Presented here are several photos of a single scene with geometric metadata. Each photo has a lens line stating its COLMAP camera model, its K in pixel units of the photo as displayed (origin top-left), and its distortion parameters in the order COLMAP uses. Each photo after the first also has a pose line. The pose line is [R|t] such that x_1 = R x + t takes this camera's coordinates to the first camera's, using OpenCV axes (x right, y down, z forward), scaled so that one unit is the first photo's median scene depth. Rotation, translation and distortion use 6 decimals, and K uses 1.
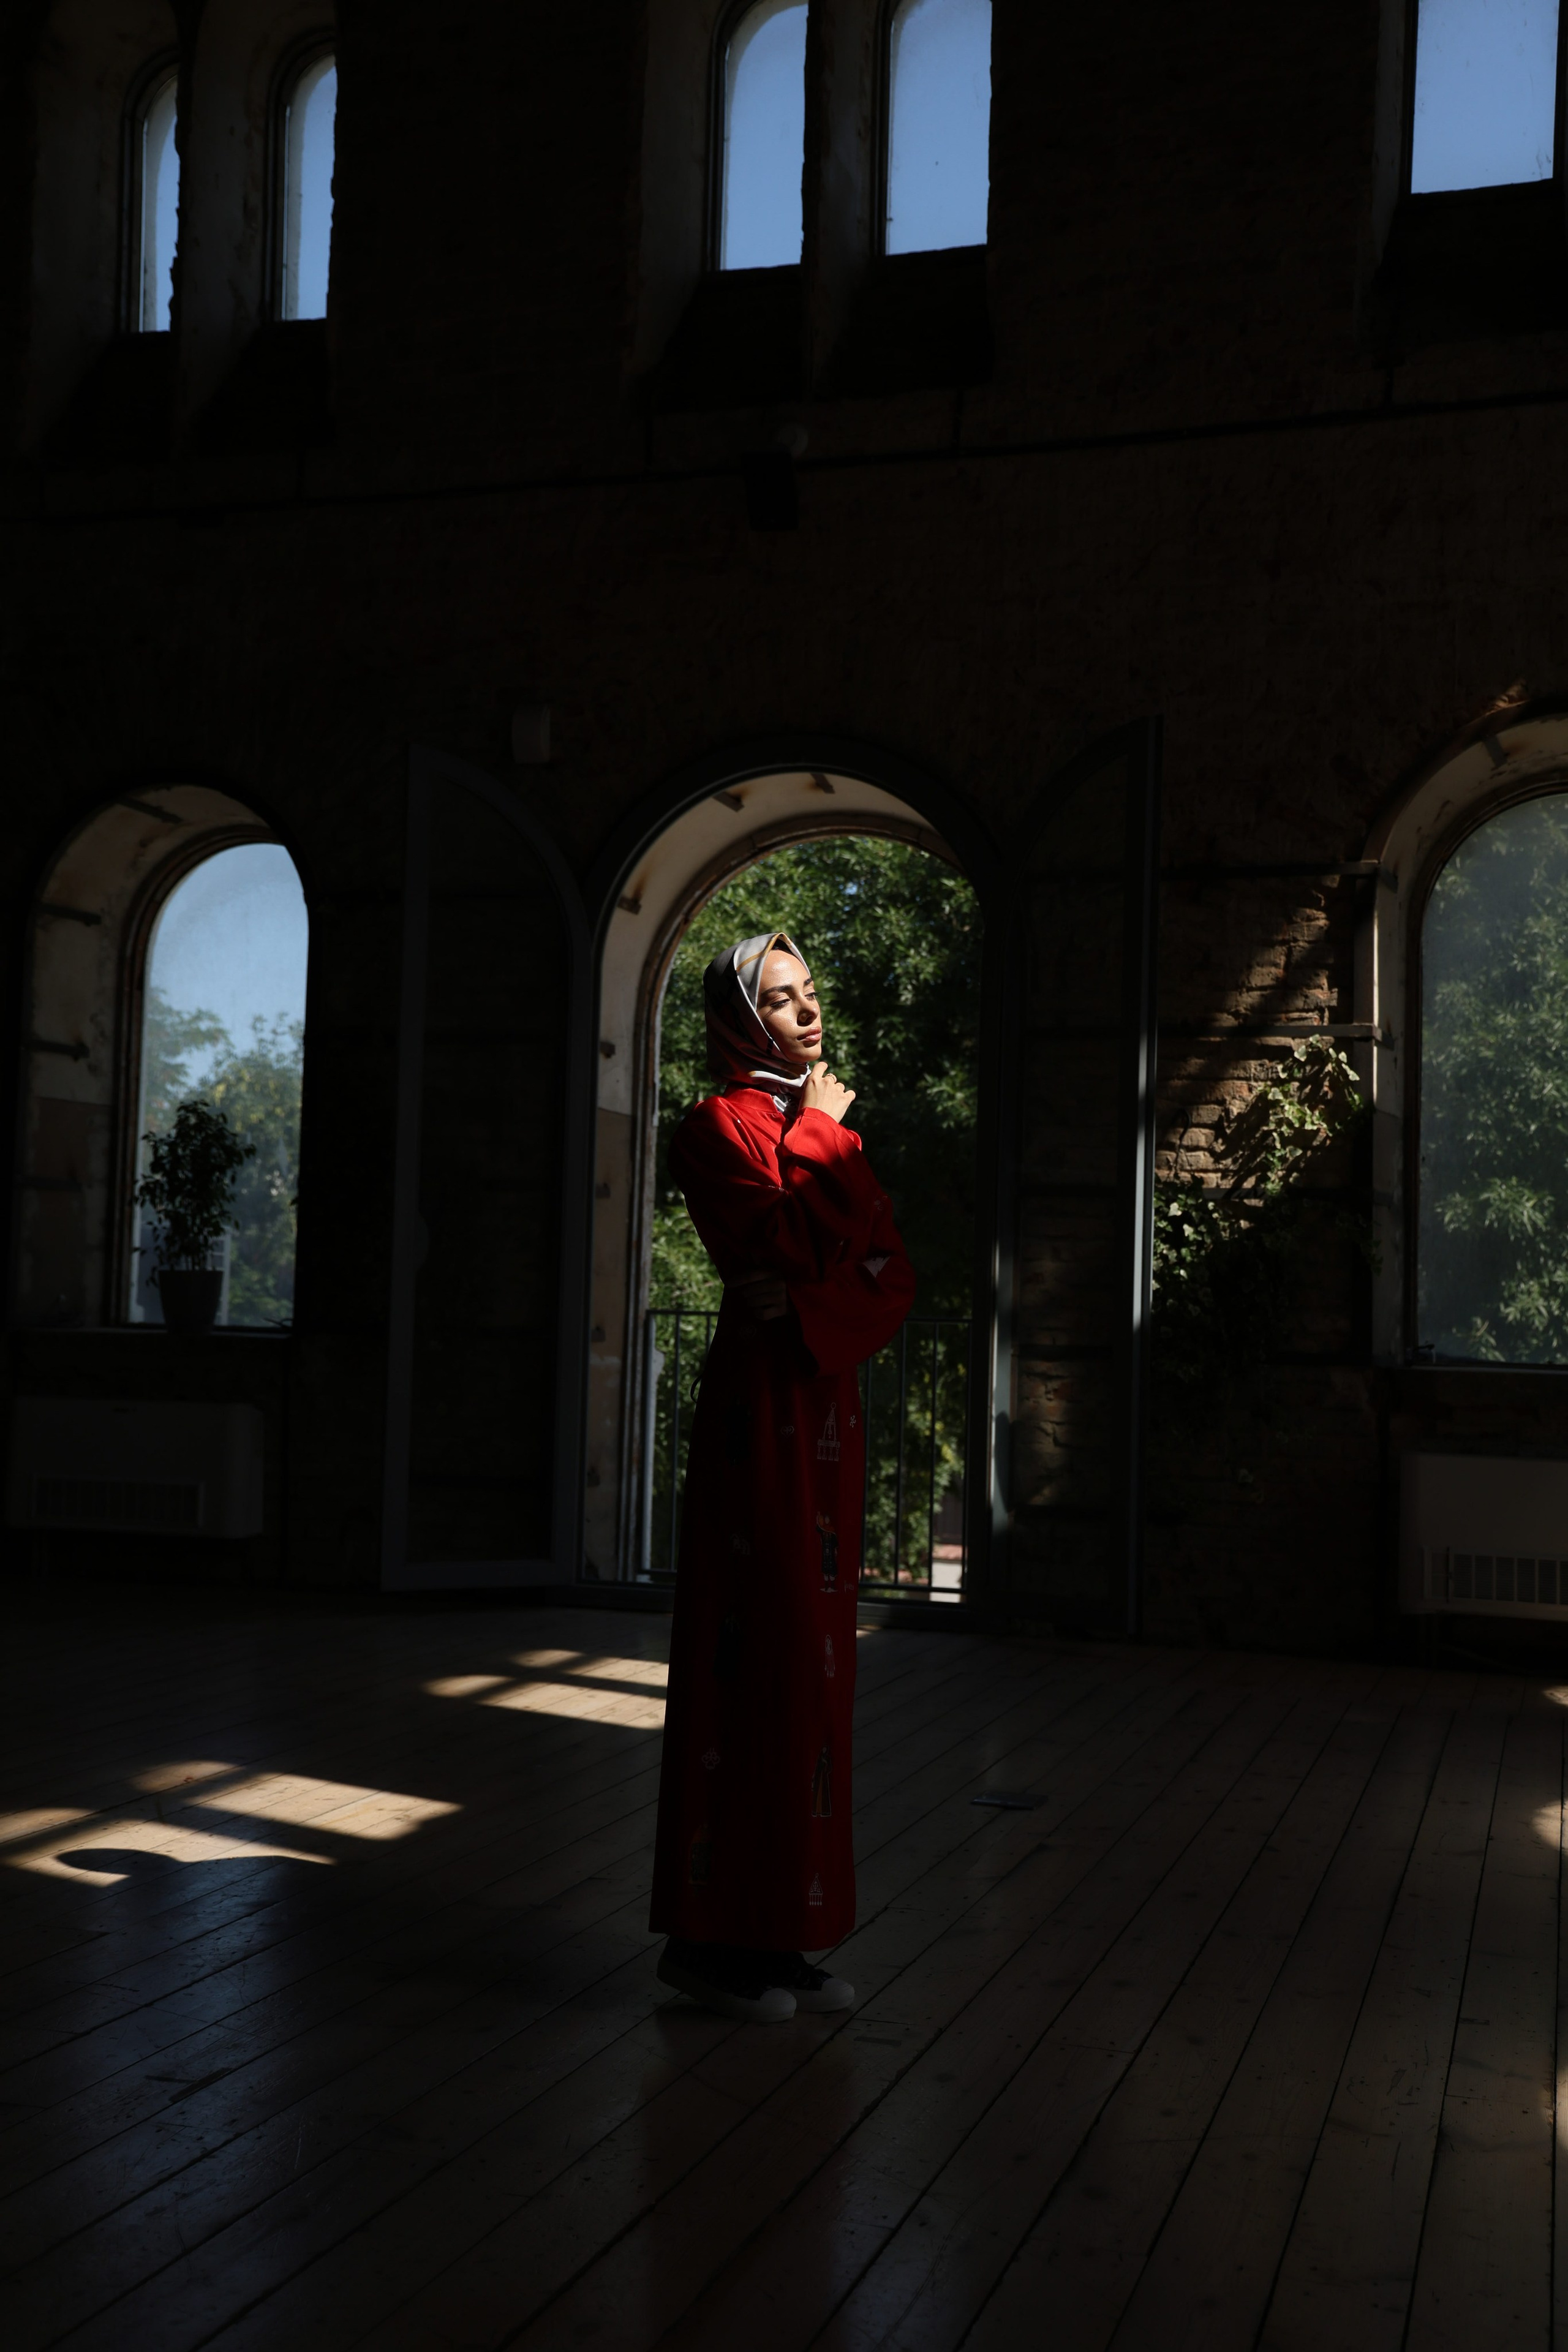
lens RADIAL K [[2790.4, 0, 785.9], [0, 2790.4, 1189.9], [0, 0, 1]] dist [0.194023, 0.000000]
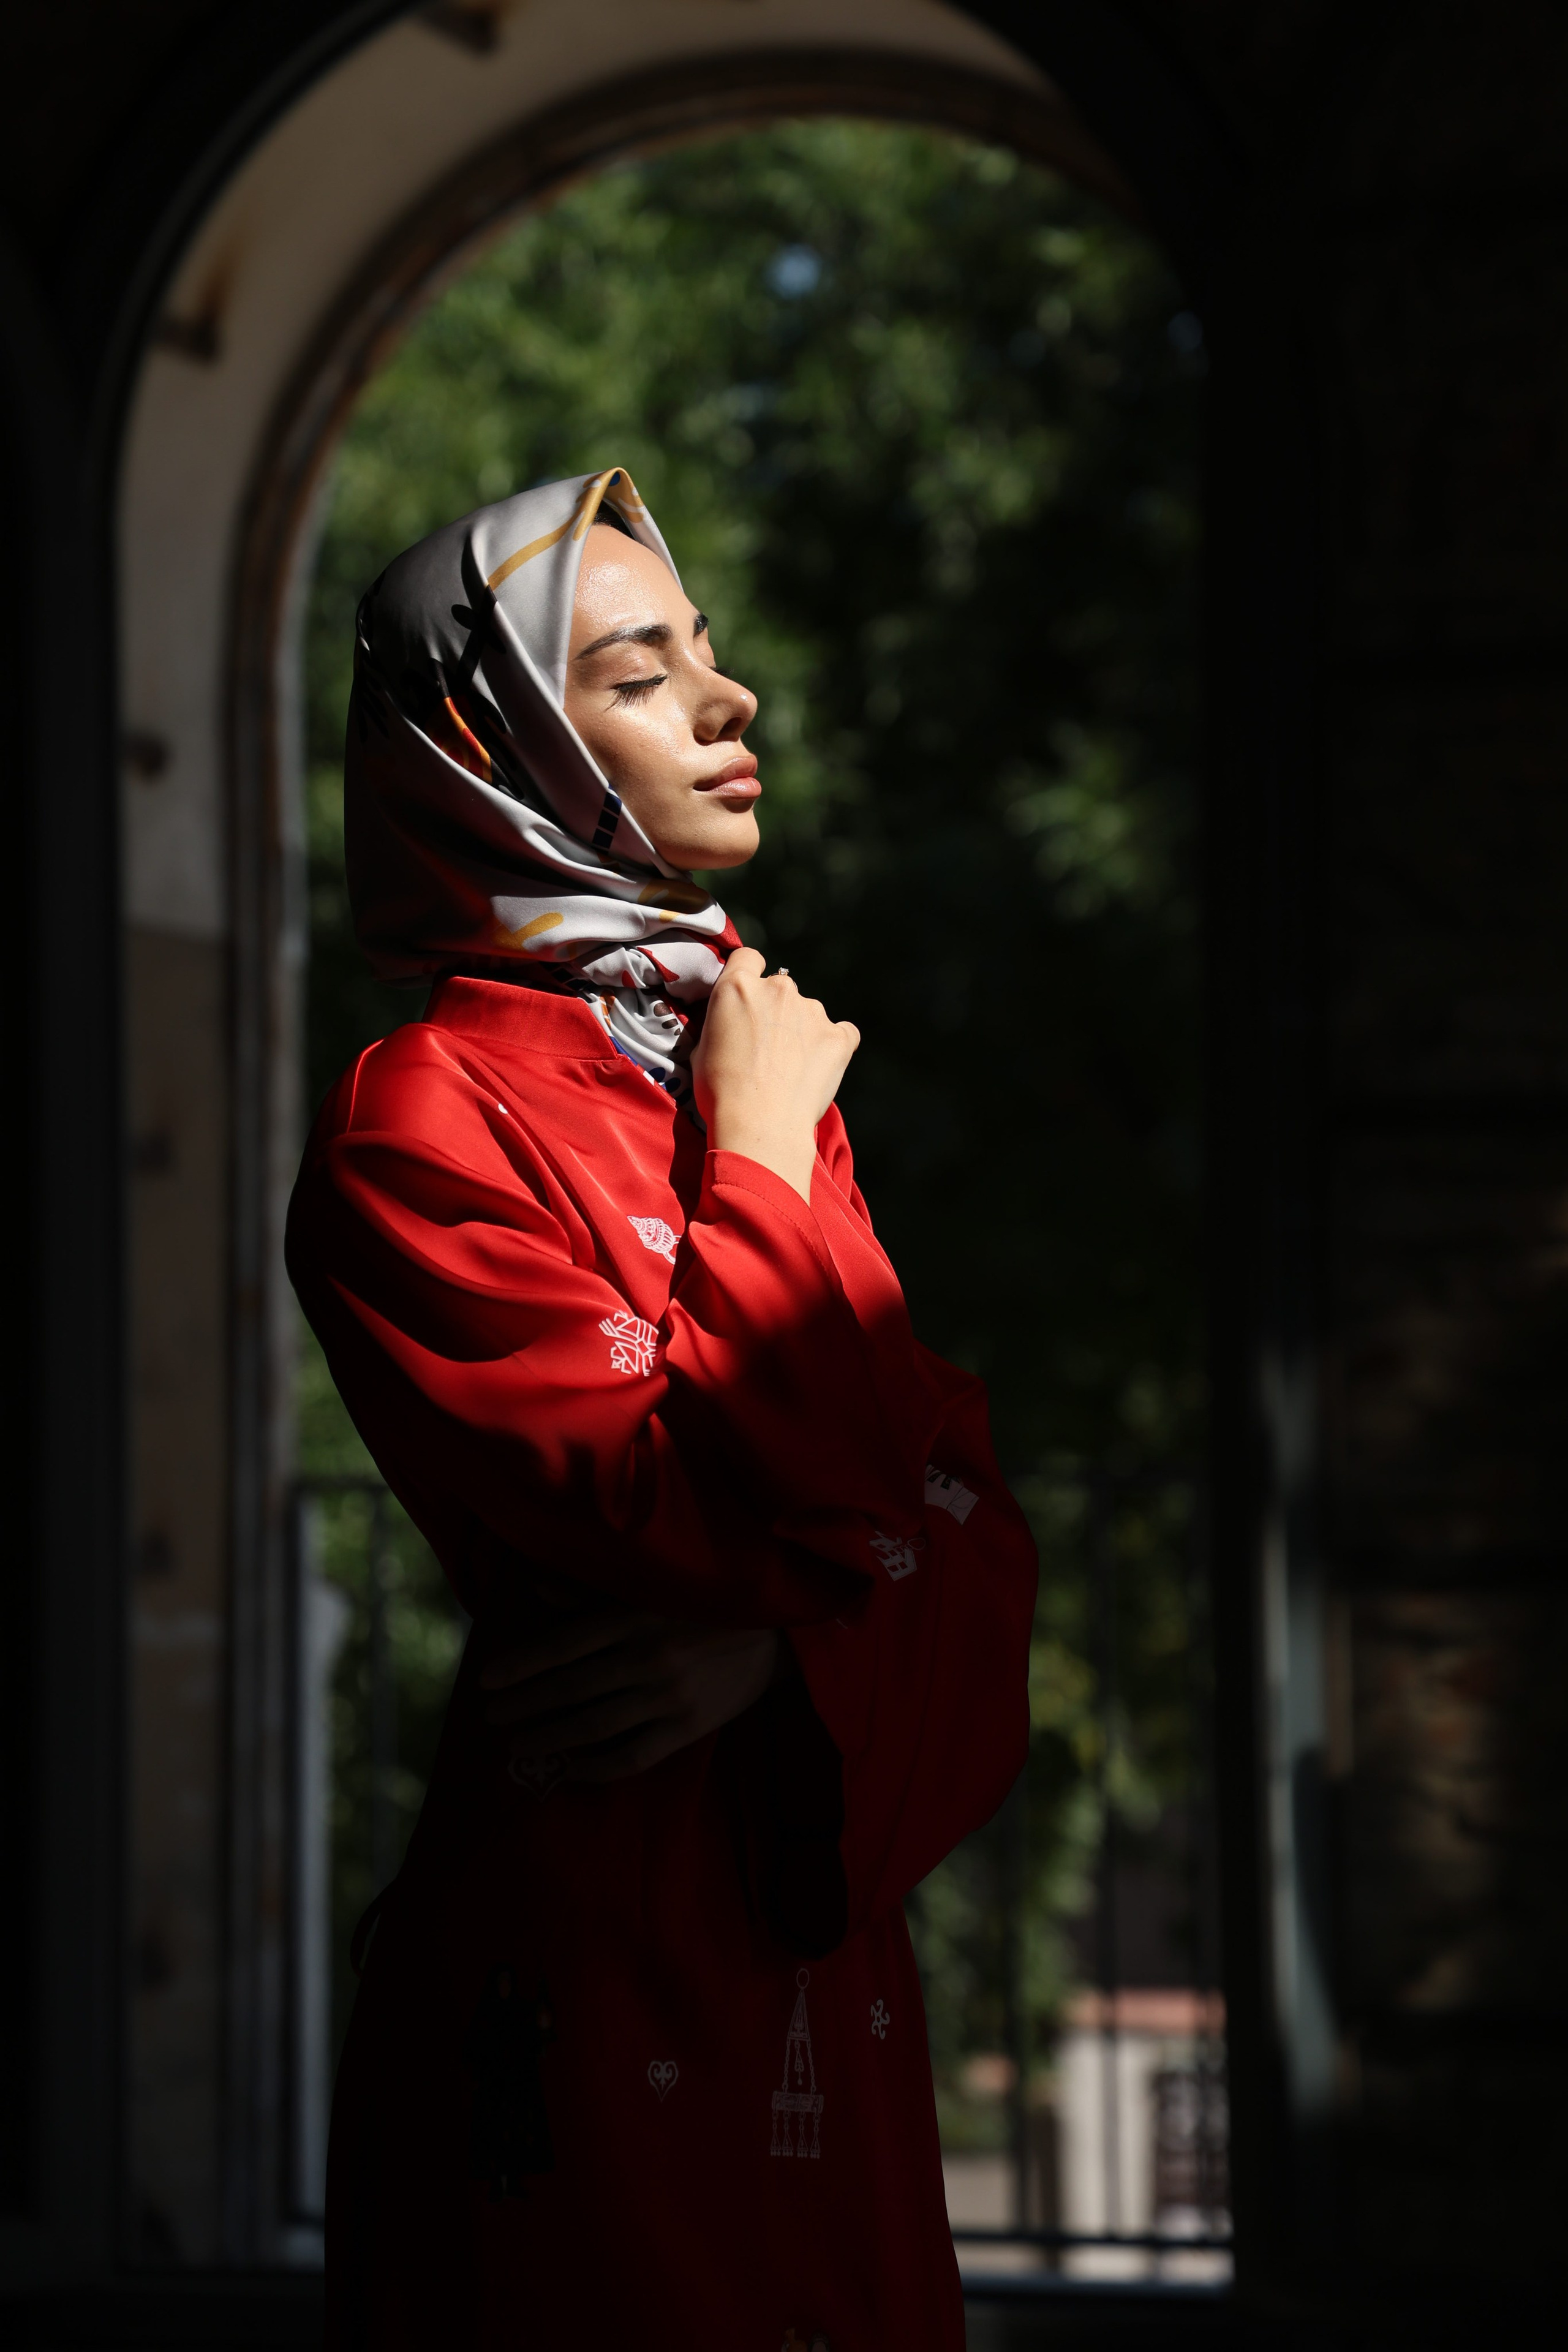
lens RADIAL K [[6928.1, 0, 762.5], [0, 6928.1, 1174.7], [0, 0, 1]] dist [0.802028, 0.000000]
pose [[0.999148, -0.038486, 0.014895, -0.000914], [0.038148, 0.999022, 0.022357, -0.013969], [-0.015741, -0.021769, 0.999639, 0.108907]]
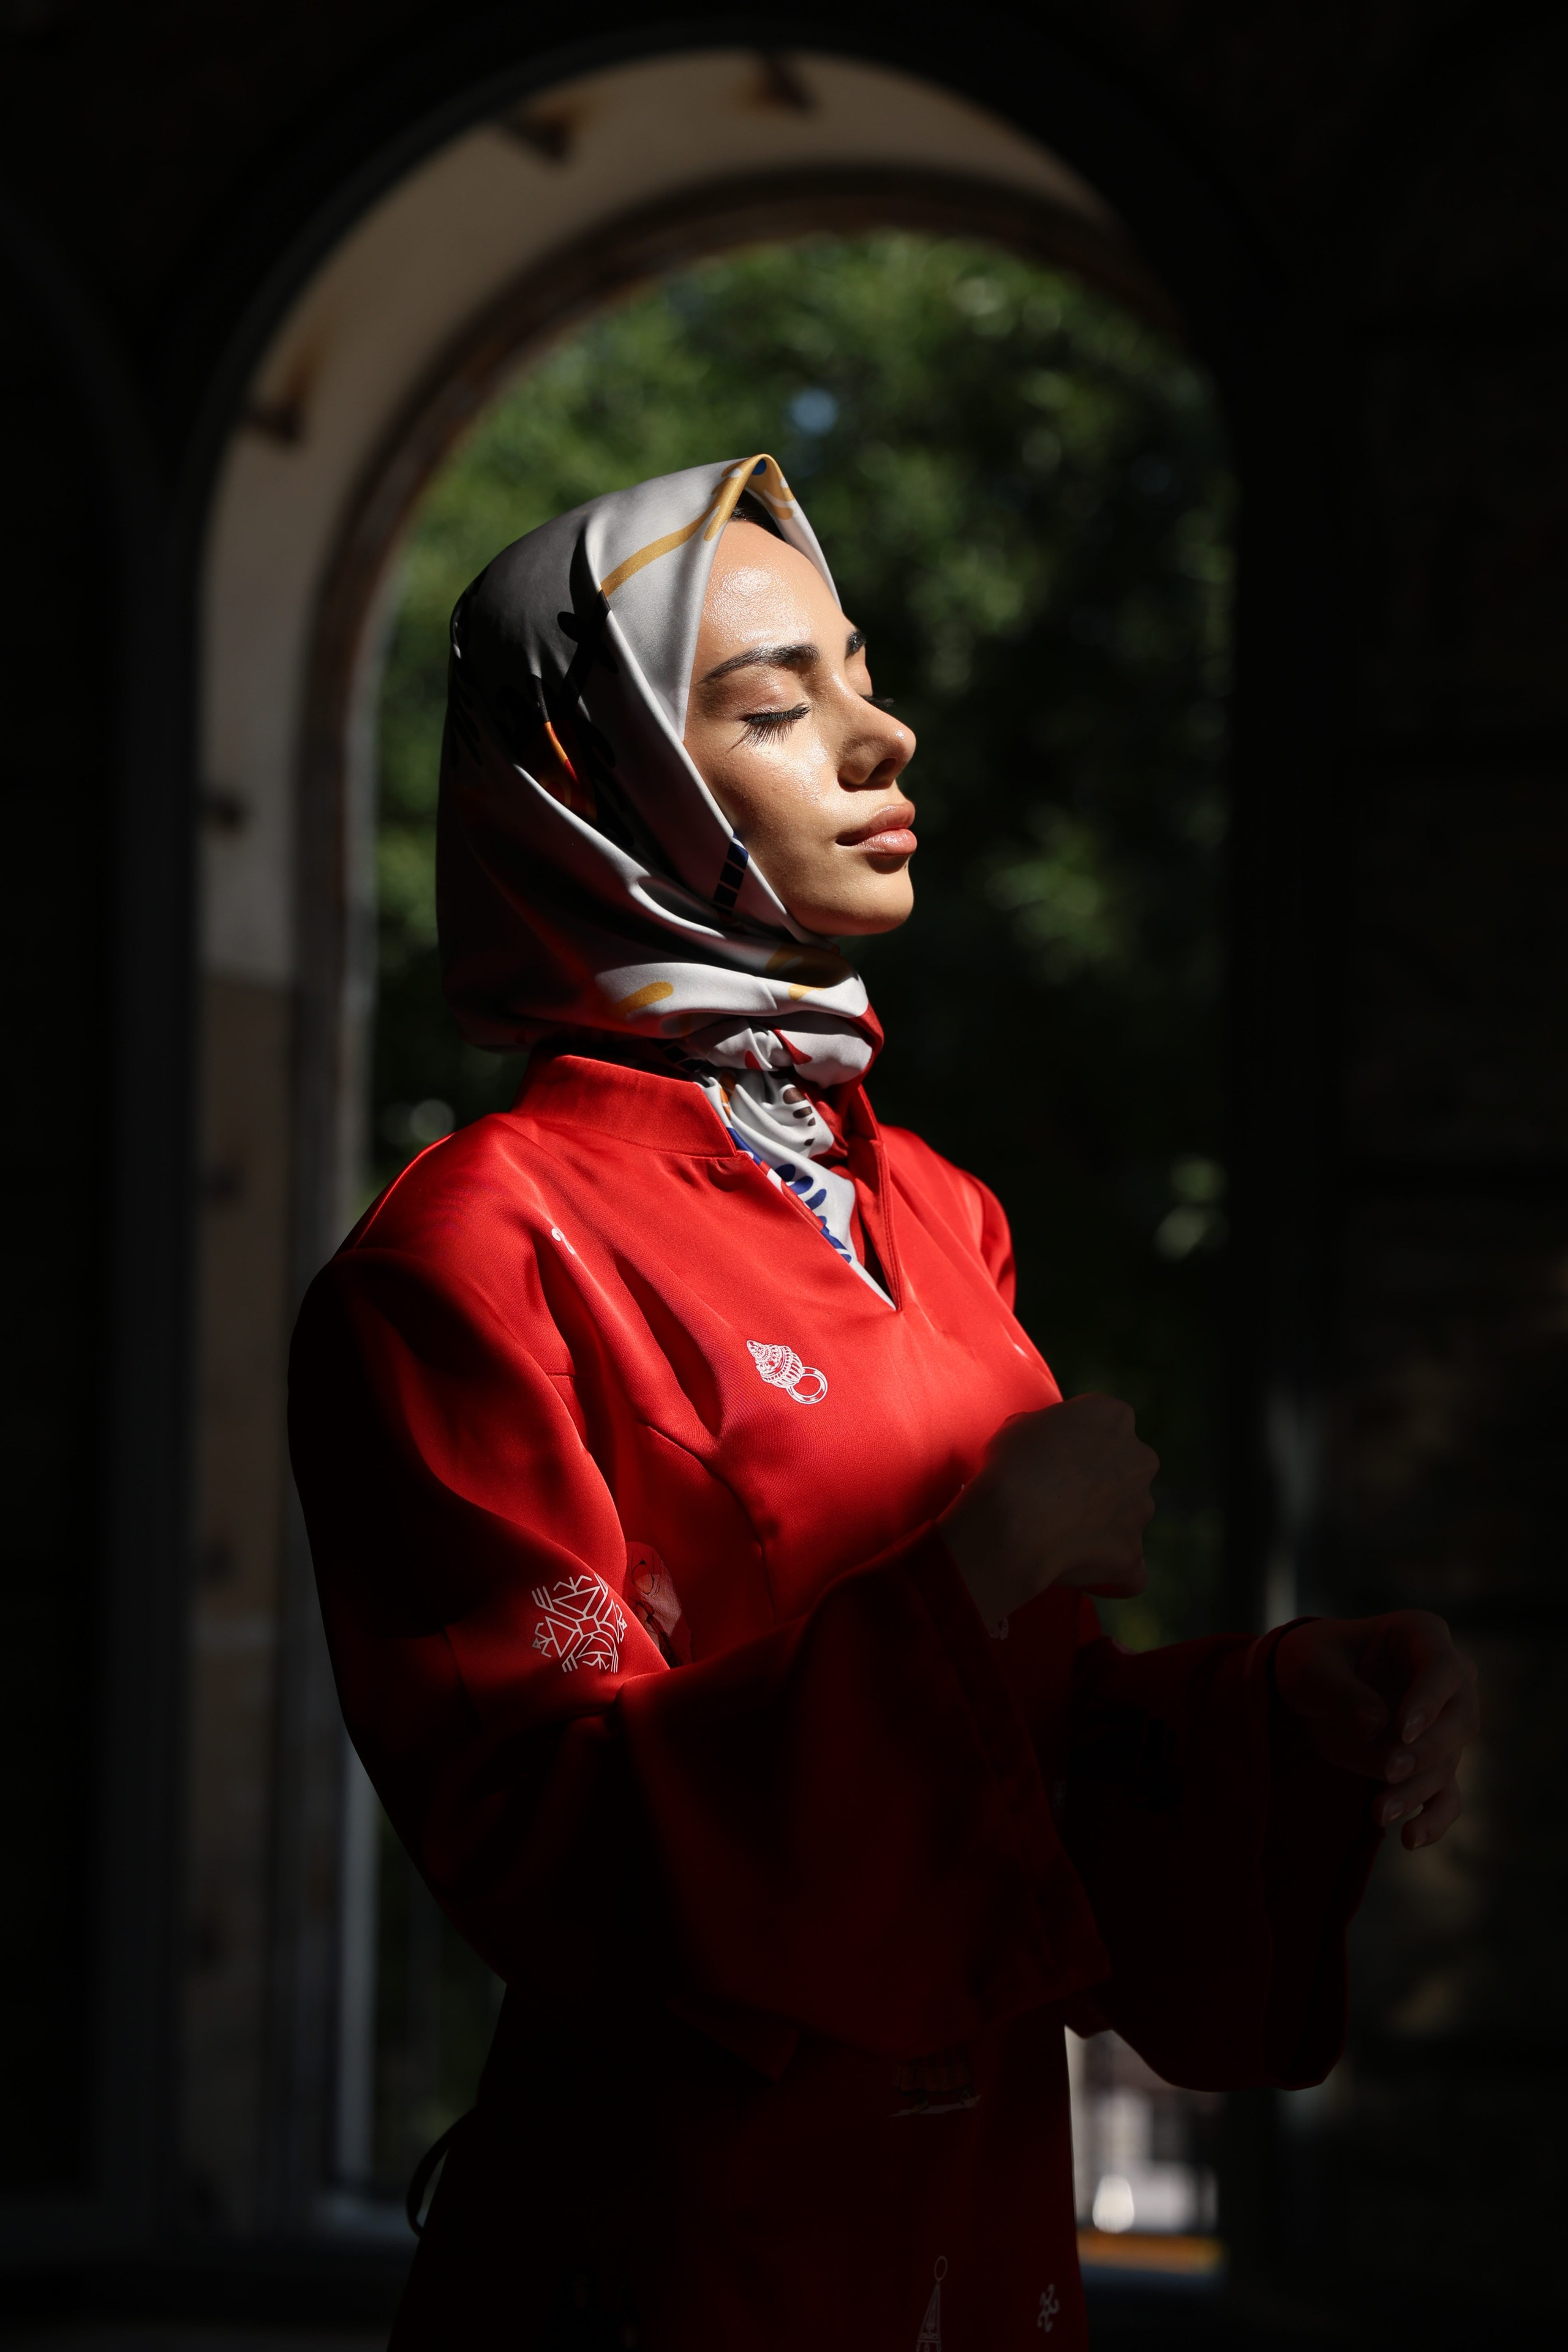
lens RADIAL K [[5691.2, 0, 765.4], [0, 5691.2, 1181.3], [0, 0, 1]] dist [0.570934, 0.000000]
pose [[0.999676, -0.016358, 0.019488, -0.006773], [0.015916, 0.999617, 0.022636, -0.016857], [-0.019851, -0.022318, 0.999554, 0.222374]]
